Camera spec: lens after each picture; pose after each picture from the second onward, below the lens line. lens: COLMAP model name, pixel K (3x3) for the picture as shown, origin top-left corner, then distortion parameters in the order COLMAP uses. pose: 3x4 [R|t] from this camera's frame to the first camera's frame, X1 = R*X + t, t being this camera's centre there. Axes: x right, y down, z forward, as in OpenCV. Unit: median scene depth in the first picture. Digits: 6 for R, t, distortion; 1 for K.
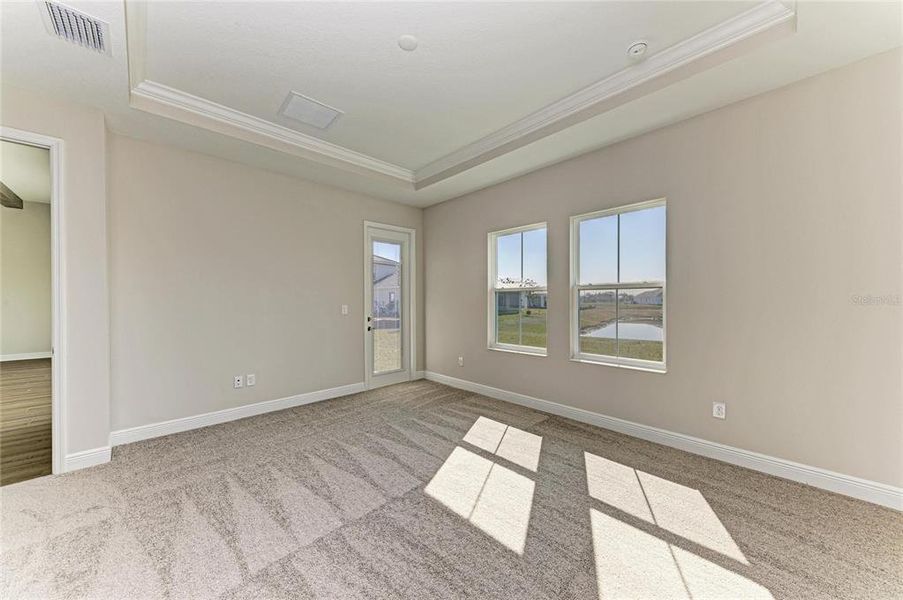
lens RADIAL K [[334.5, 0, 452.2], [0, 334.5, 301.5], [0, 0, 1]] dist [0.000912, 0.000042]
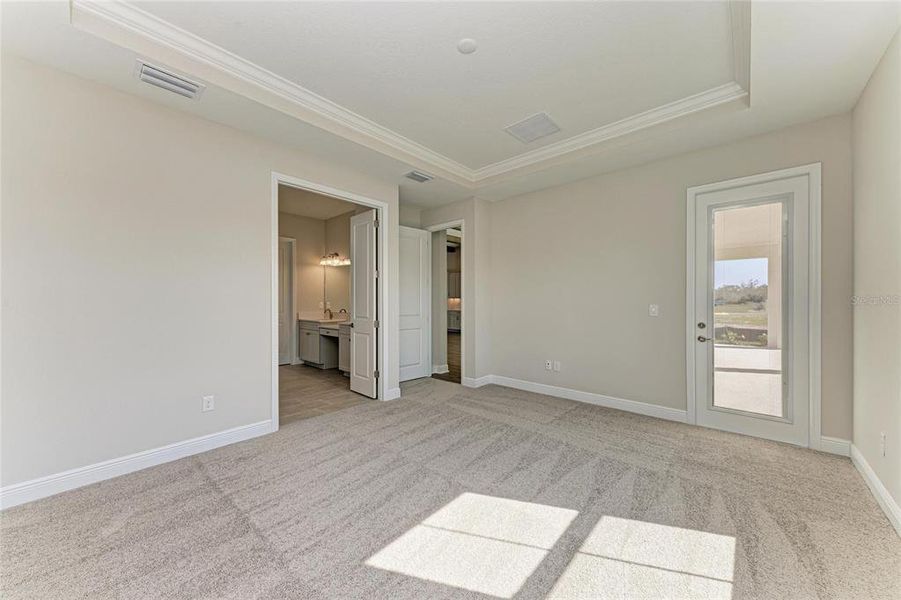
lens RADIAL K [[333.8, 0, 451.2], [0, 333.8, 301.5], [0, 0, 1]] dist [0.000912, 0.000042]
pose [[0.035776, 0.007701, -0.999330, 0.630919], [0.001035, 0.999969, 0.007743, -0.004178], [0.999359, -0.001311, 0.035767, 0.653940]]
